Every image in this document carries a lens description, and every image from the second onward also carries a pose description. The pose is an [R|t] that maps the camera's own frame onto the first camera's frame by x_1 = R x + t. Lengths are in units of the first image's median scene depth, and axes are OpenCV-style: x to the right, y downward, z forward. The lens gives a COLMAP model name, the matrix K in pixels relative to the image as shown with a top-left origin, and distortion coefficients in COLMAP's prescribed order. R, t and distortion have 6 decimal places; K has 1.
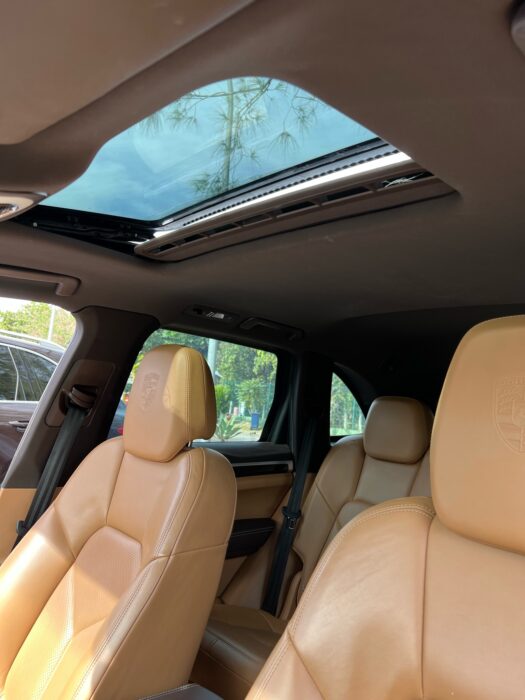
lens RADIAL K [[530.4, 0, 262.5], [0, 530.4, 350.0], [0, 0, 1]] dist [0.097592, -0.193377]
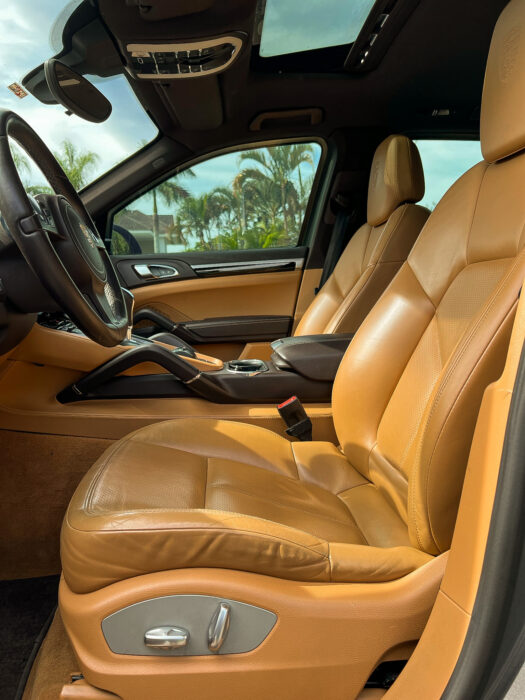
lens RADIAL K [[530.4, 0, 262.5], [0, 530.4, 350.0], [0, 0, 1]] dist [0.097592, -0.193377]
pose [[0.784005, -0.040250, -0.619448, 0.328929], [0.155253, 0.978896, 0.132890, 0.238332], [0.601026, -0.200358, 0.773708, -0.282179]]
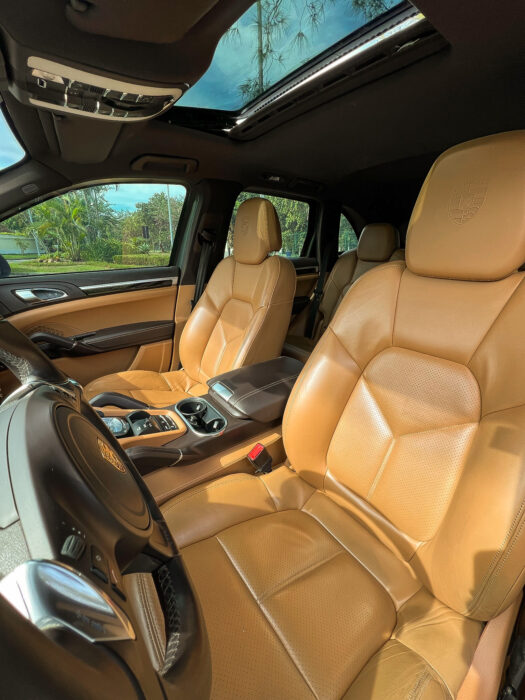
lens RADIAL K [[282.4, 0, 266.7], [0, 282.4, 347.4], [0, 0, 1]] dist [0.017706, -0.010516]
pose [[0.993352, -0.047668, -0.104782, -0.043800], [0.087894, 0.901872, 0.422967, 0.036832], [0.074338, -0.429365, 0.900066, -0.056920]]
